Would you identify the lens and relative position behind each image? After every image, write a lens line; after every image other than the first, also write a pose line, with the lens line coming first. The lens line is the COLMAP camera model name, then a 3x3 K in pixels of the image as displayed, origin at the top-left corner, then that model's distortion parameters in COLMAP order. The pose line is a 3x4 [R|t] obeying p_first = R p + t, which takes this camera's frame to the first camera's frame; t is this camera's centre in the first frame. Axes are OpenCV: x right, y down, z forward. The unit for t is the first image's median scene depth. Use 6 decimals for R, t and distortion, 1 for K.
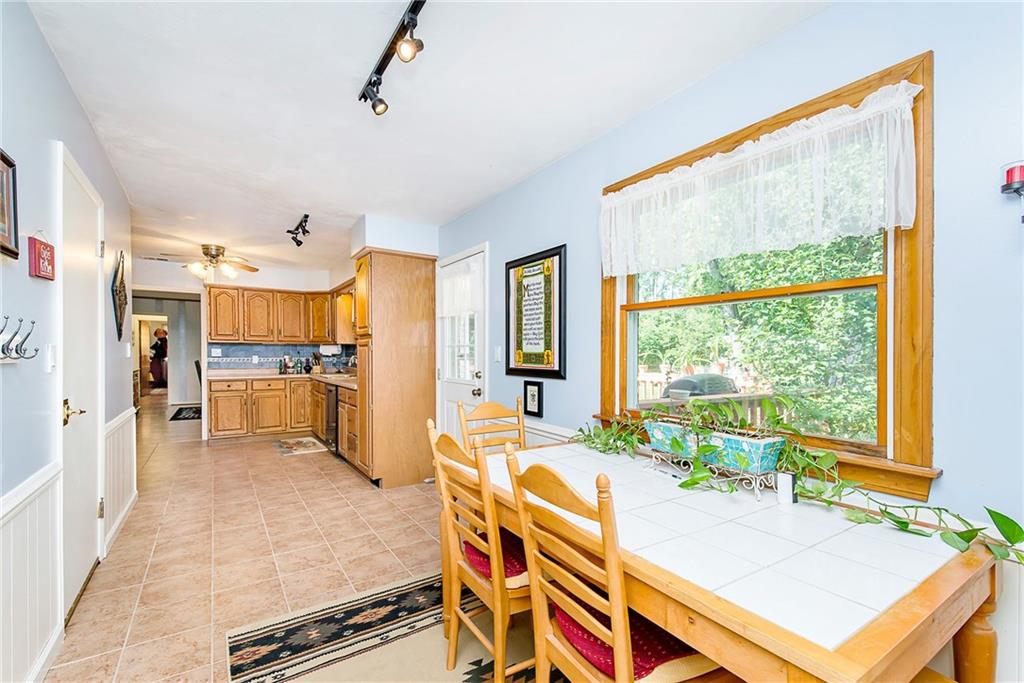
lens RADIAL K [[434.3, 0, 504.1], [0, 434.3, 362.1], [0, 0, 1]] dist [0.026476, -0.010008]
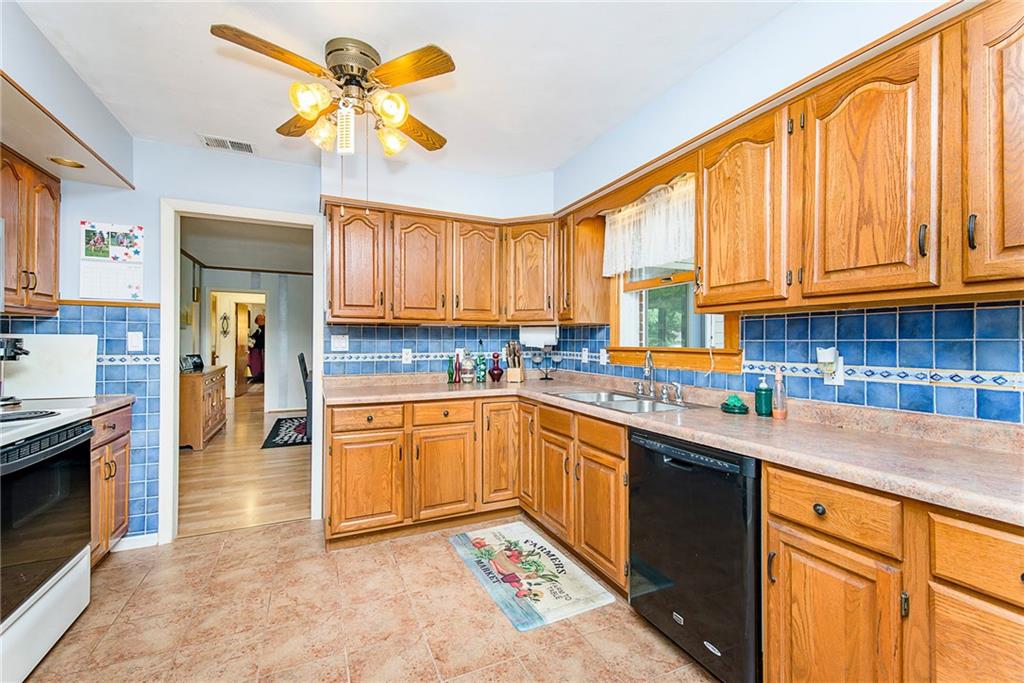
lens RADIAL K [[434.3, 0, 505.9], [0, 434.3, 341.2], [0, 0, 1]] dist [0.026476, -0.010008]
pose [[0.986571, -0.001506, -0.163325, -0.814222], [-0.002191, 0.999746, -0.022453, -0.026989], [0.163317, 0.022509, 0.986317, 1.133556]]
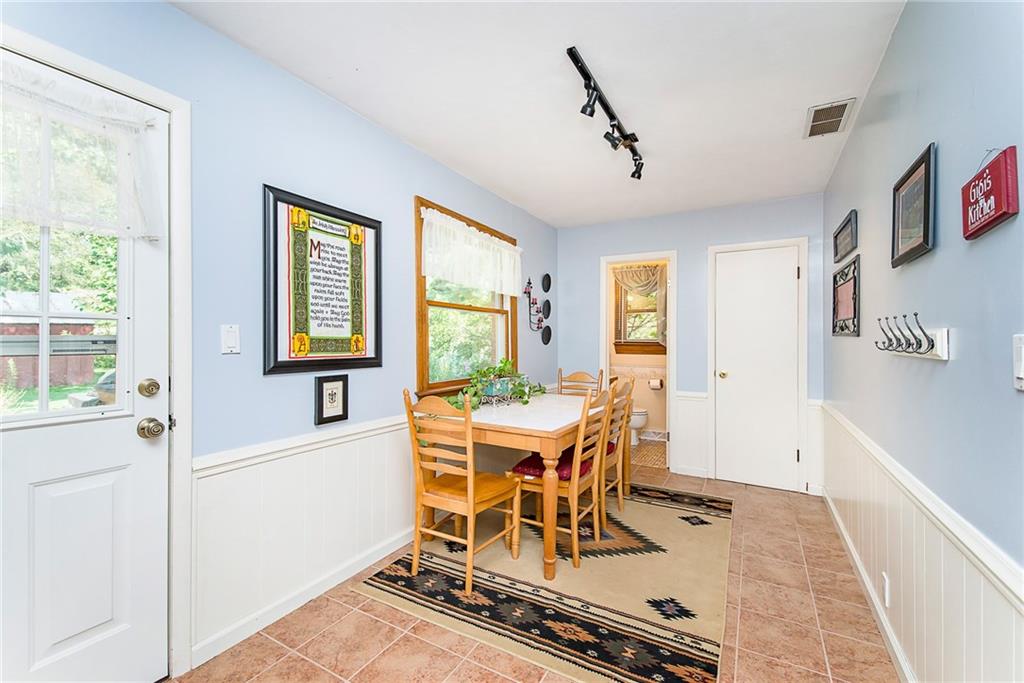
lens RADIAL K [[434.3, 0, 505.4], [0, 434.3, 340.2], [0, 0, 1]] dist [0.026476, -0.010008]
pose [[-0.449038, -0.009258, 0.893465, -0.719135], [0.008470, 0.999857, 0.014617, -0.024933], [-0.893473, 0.014131, -0.448895, 1.043150]]
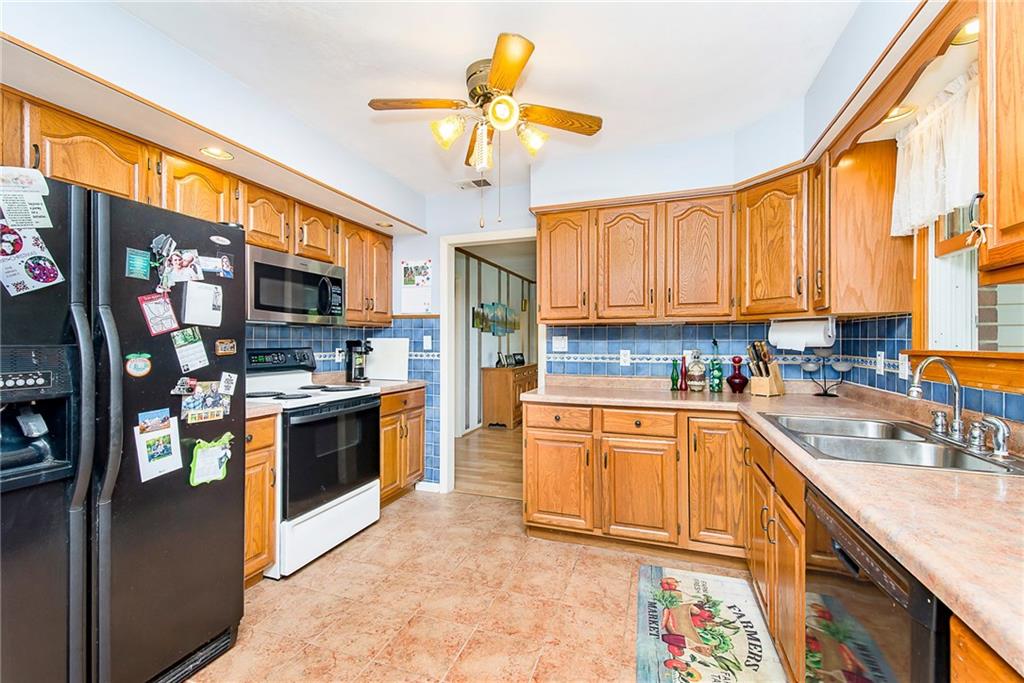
lens RADIAL K [[434.3, 0, 507.4], [0, 434.3, 343.2], [0, 0, 1]] dist [0.026476, -0.010008]
pose [[0.595832, -0.002096, -0.803106, -0.575481], [-0.014677, 0.999801, -0.013499, -0.029889], [0.802975, 0.019830, 0.595683, 1.343119]]
